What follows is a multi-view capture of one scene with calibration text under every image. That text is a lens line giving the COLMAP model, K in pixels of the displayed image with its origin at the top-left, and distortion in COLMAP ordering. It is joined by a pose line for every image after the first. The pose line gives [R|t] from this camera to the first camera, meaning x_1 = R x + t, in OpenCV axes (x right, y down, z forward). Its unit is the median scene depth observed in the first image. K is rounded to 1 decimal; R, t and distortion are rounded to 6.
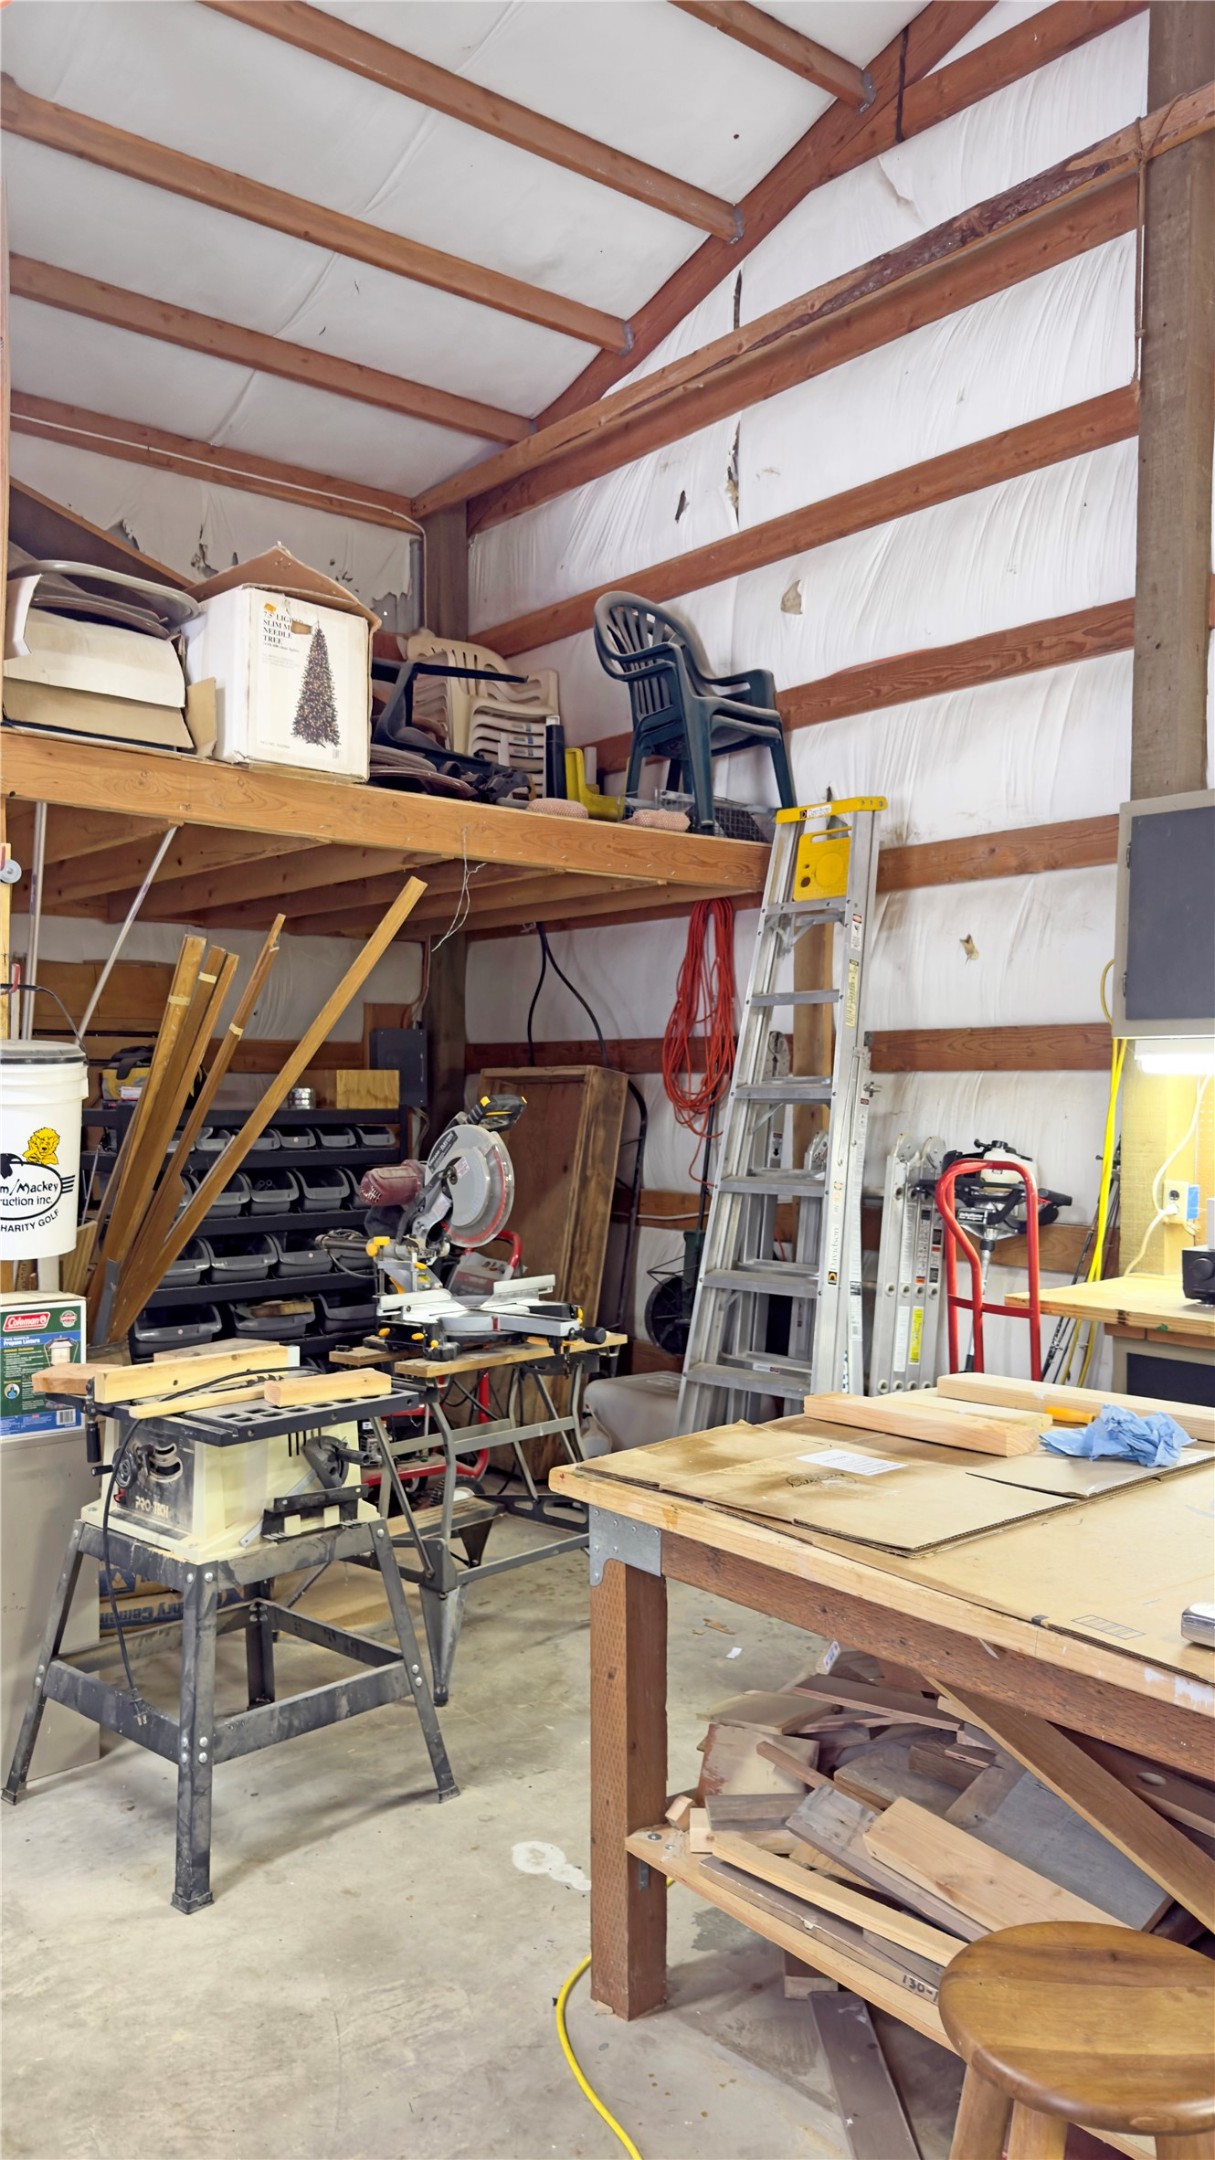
lens RADIAL K [[1622.2, 0, 612.5], [0, 1622.2, 1088.0], [0, 0, 1]] dist [0.059350, 0.002689]
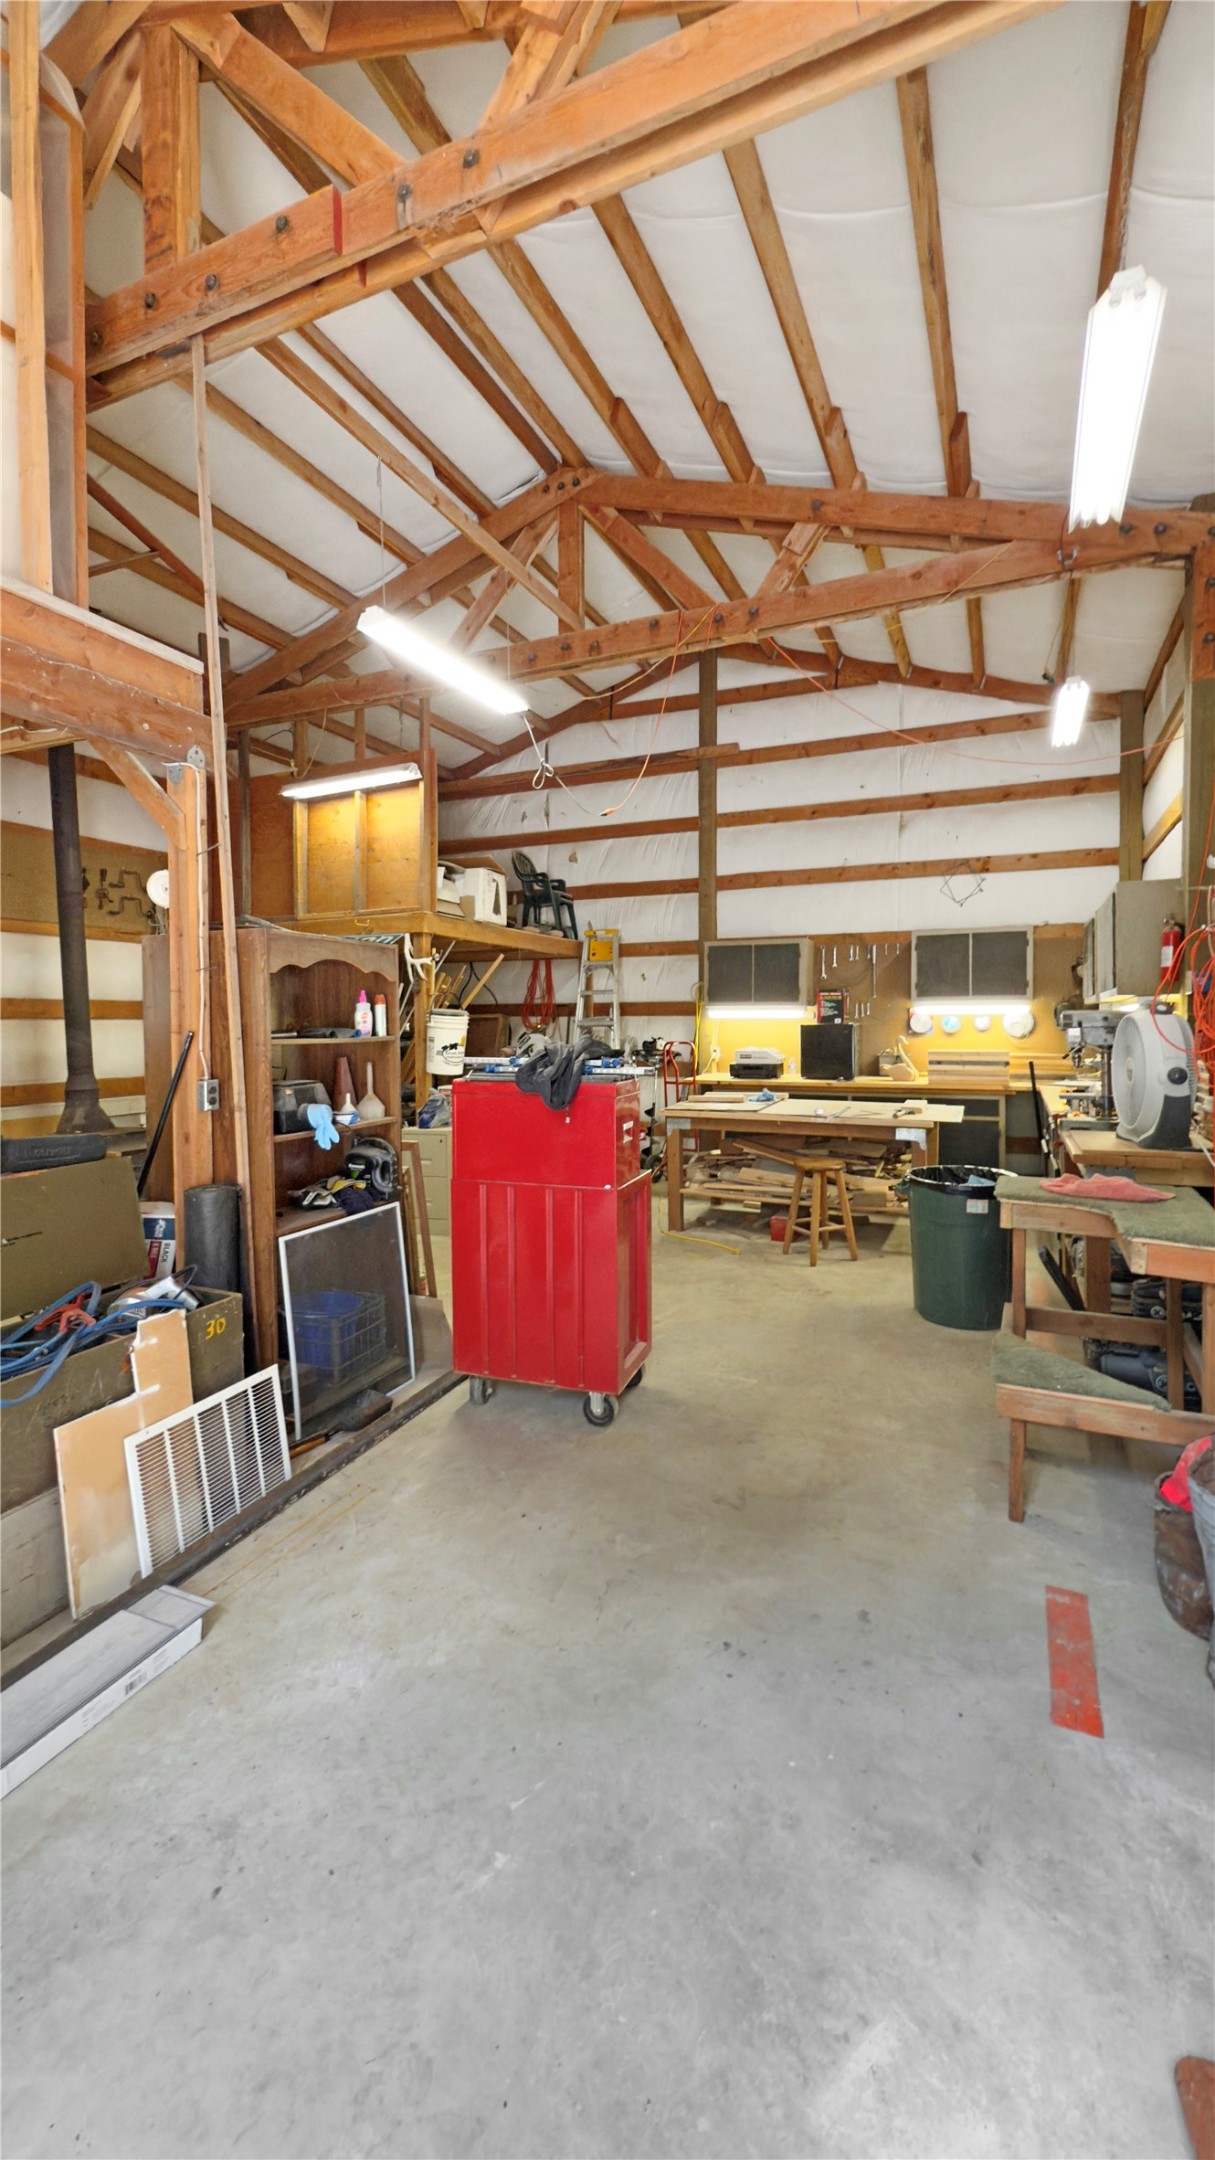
lens RADIAL K [[927.9, 0, 601.2], [0, 927.9, 1033.1], [0, 0, 1]] dist [0.002360, 0.000085]
pose [[0.900920, -0.010555, 0.433856, -0.616398], [0.006594, 0.999922, 0.010634, 0.004580], [-0.433935, -0.006719, 0.900919, -0.587562]]
